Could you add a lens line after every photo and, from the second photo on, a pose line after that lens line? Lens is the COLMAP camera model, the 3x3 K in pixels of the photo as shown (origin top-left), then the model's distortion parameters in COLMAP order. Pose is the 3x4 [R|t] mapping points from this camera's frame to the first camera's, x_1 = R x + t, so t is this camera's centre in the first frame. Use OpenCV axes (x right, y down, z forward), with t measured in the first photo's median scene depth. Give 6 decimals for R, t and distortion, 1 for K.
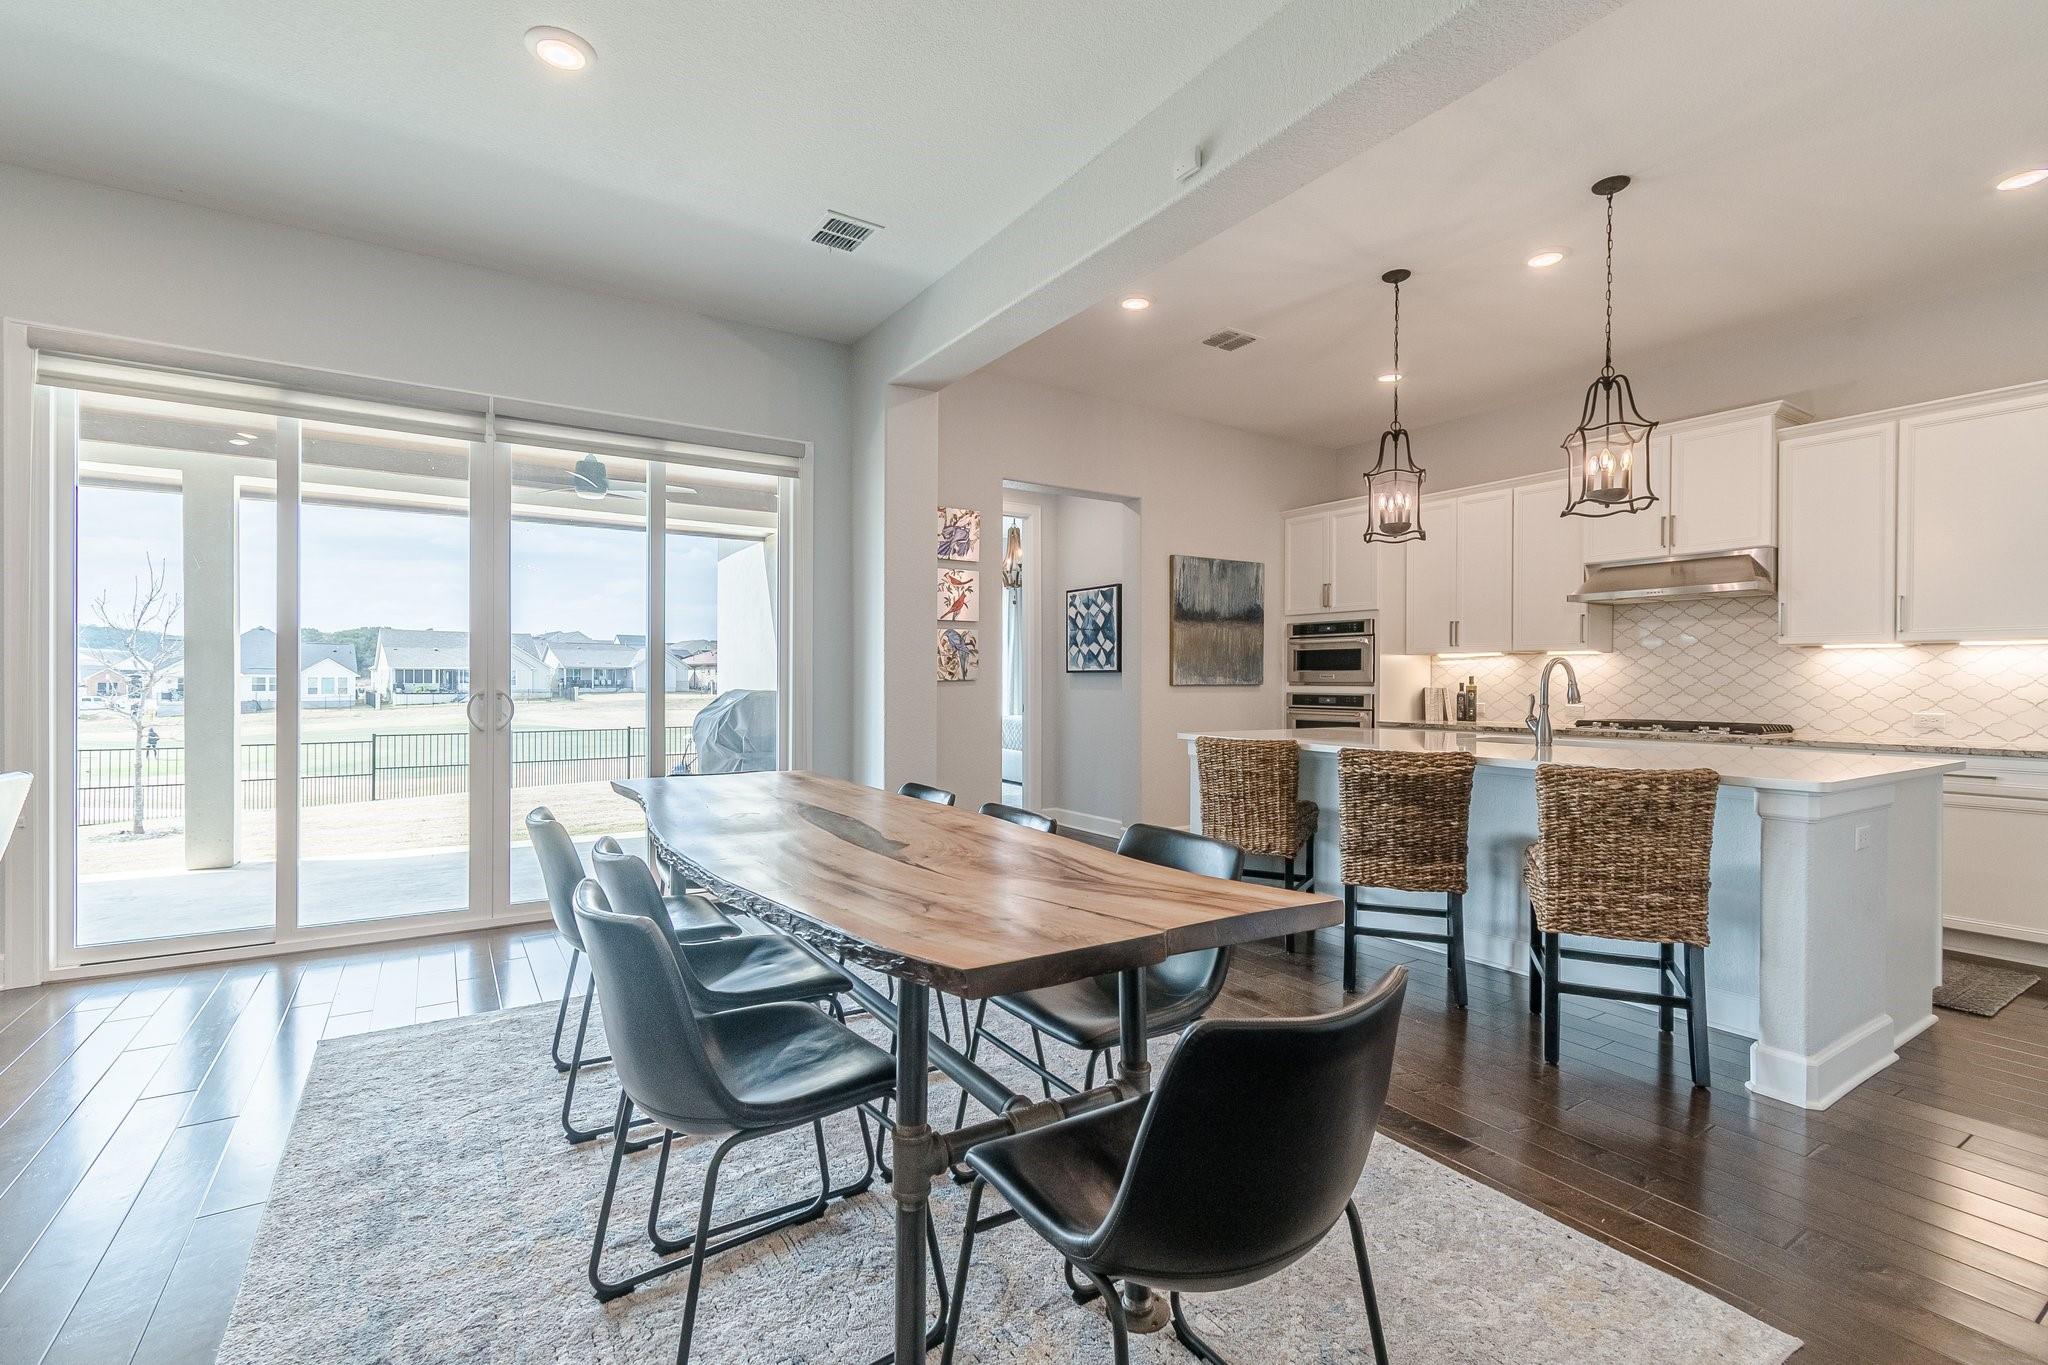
lens RADIAL K [[909.9, 0, 1023.1], [0, 909.9, 684.7], [0, 0, 1]] dist [0.000974, -0.000869]
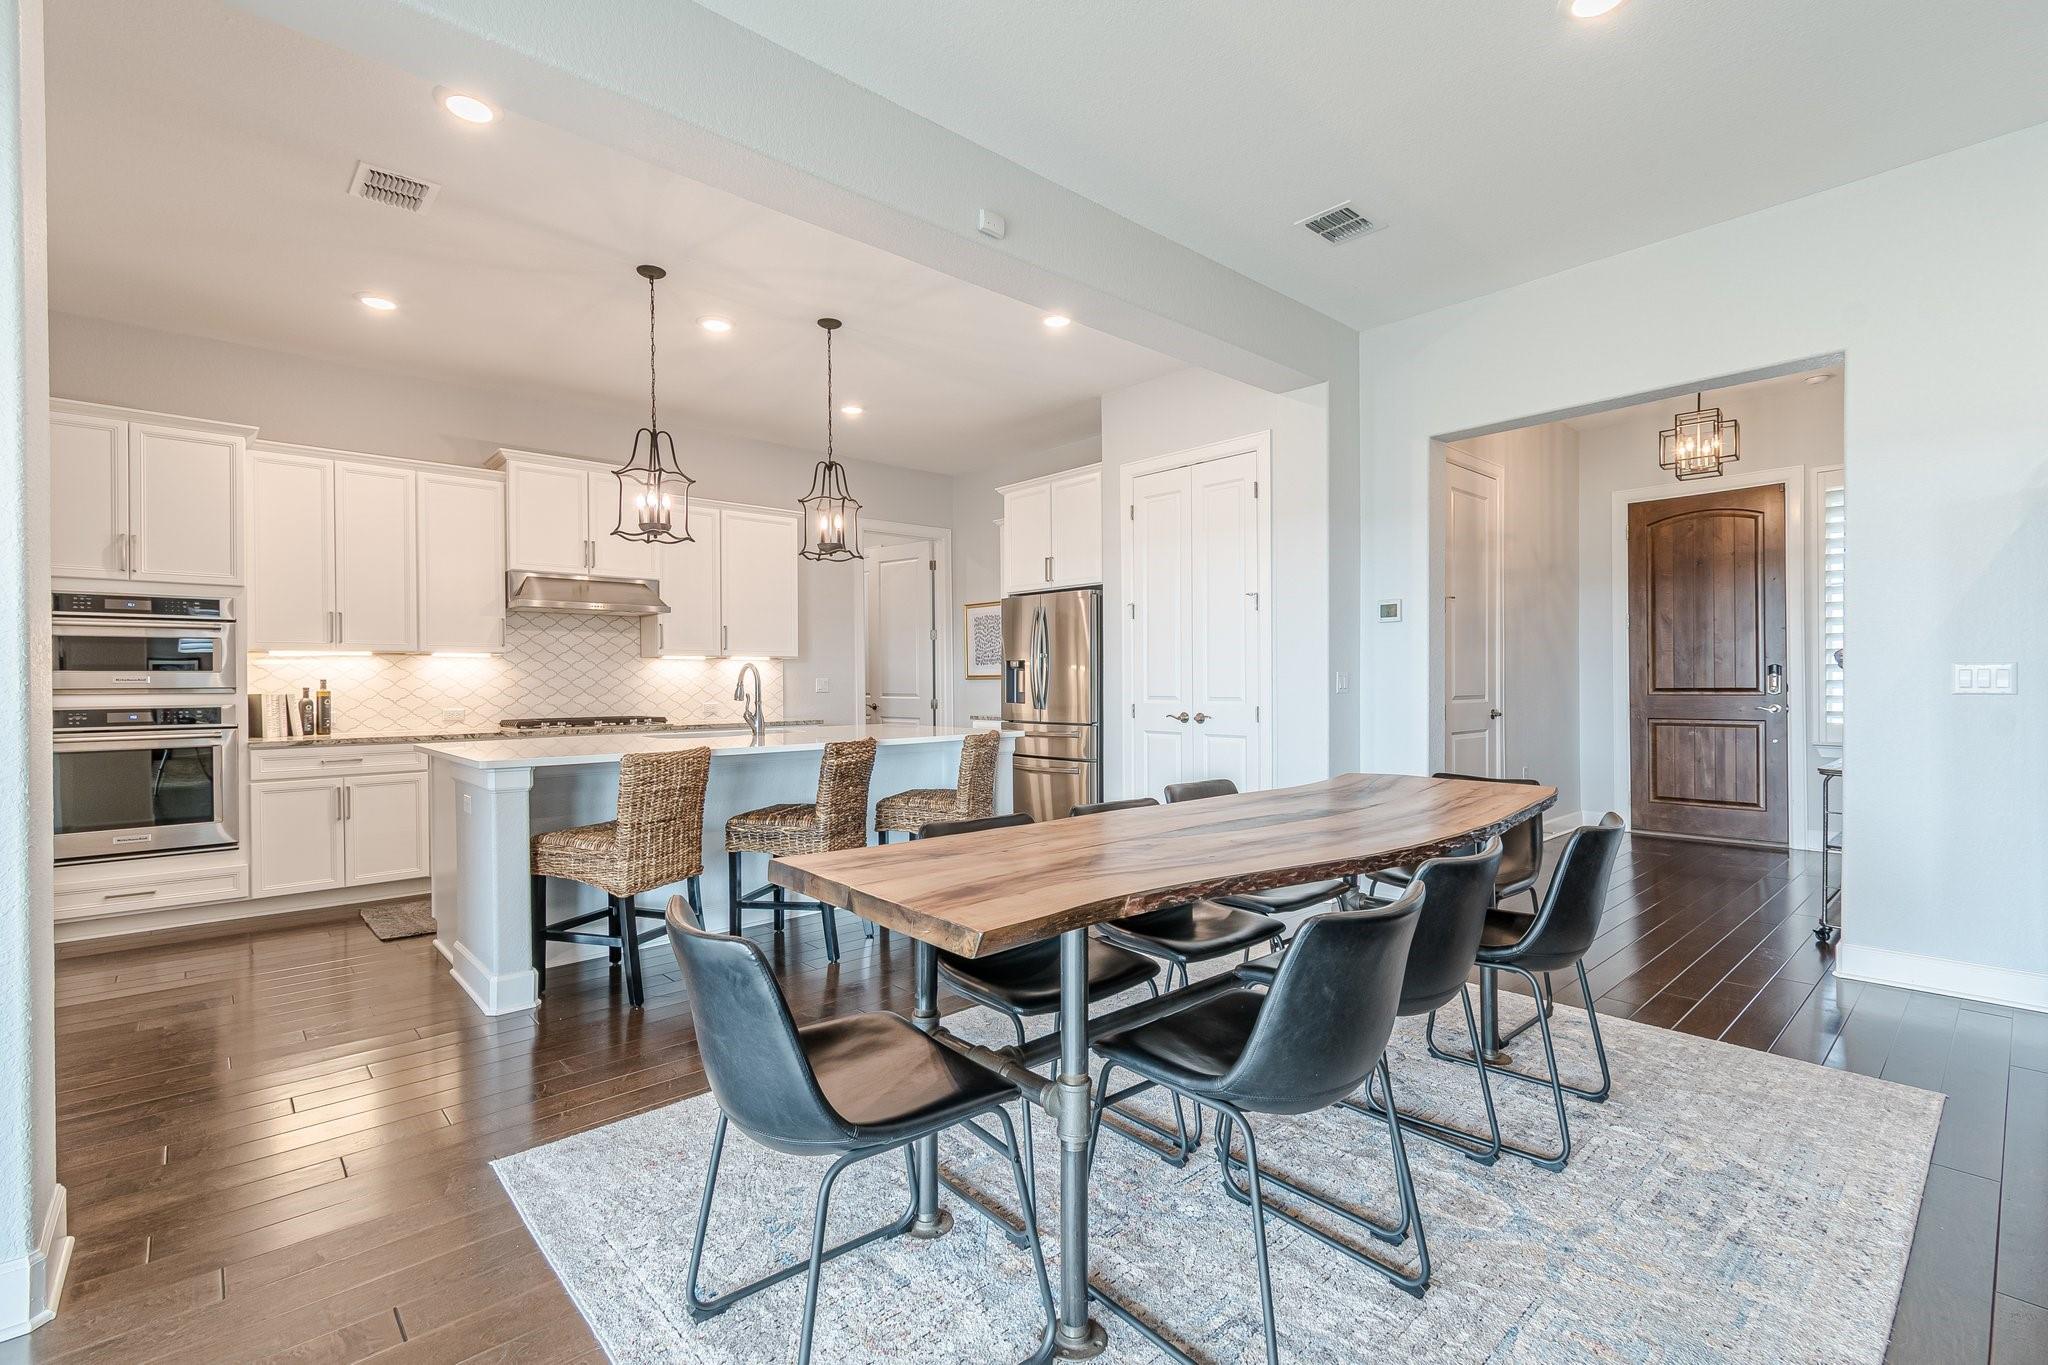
lens RADIAL K [[920.8, 0, 1024.0], [0, 920.8, 682.5], [0, 0, 1]] dist [0.003130, 0.000369]
pose [[-0.162878, -0.004027, 0.986638, -0.499637], [0.011538, 0.999916, 0.005986, -0.004937], [-0.986579, 0.012359, -0.162818, 0.595429]]
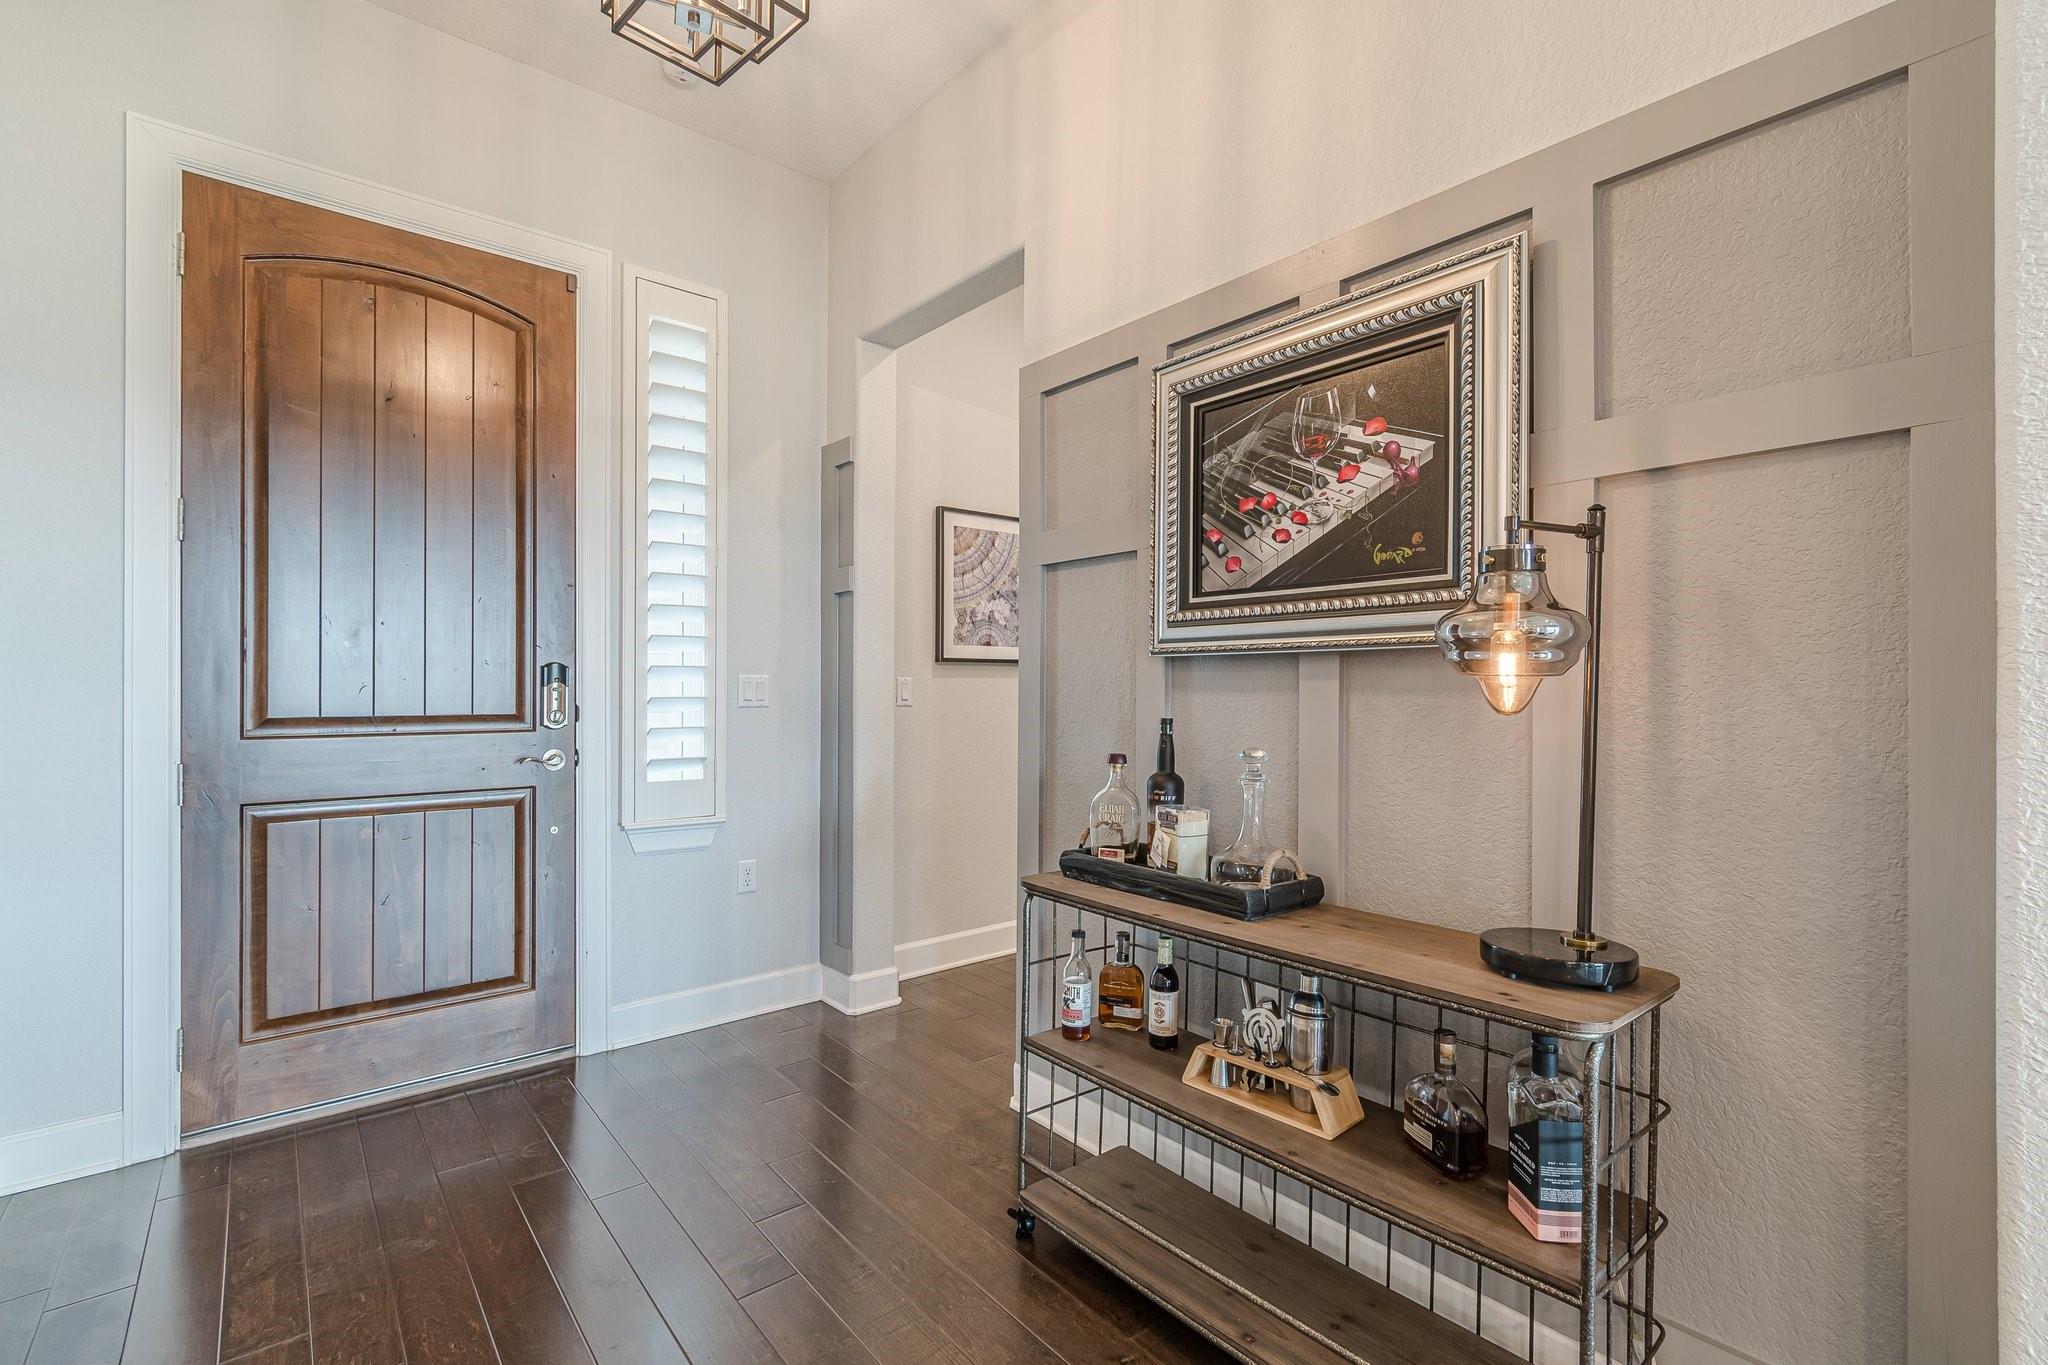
lens RADIAL K [[902.8, 0, 1025.9], [0, 902.8, 682.5], [0, 0, 1]] dist [0.003600, -0.000970]
pose [[-0.992270, -0.006921, -0.123908, 0.278748], [-0.007006, 0.999975, 0.000256, 0.000180], [0.123903, 0.001122, -0.992294, 0.032798]]
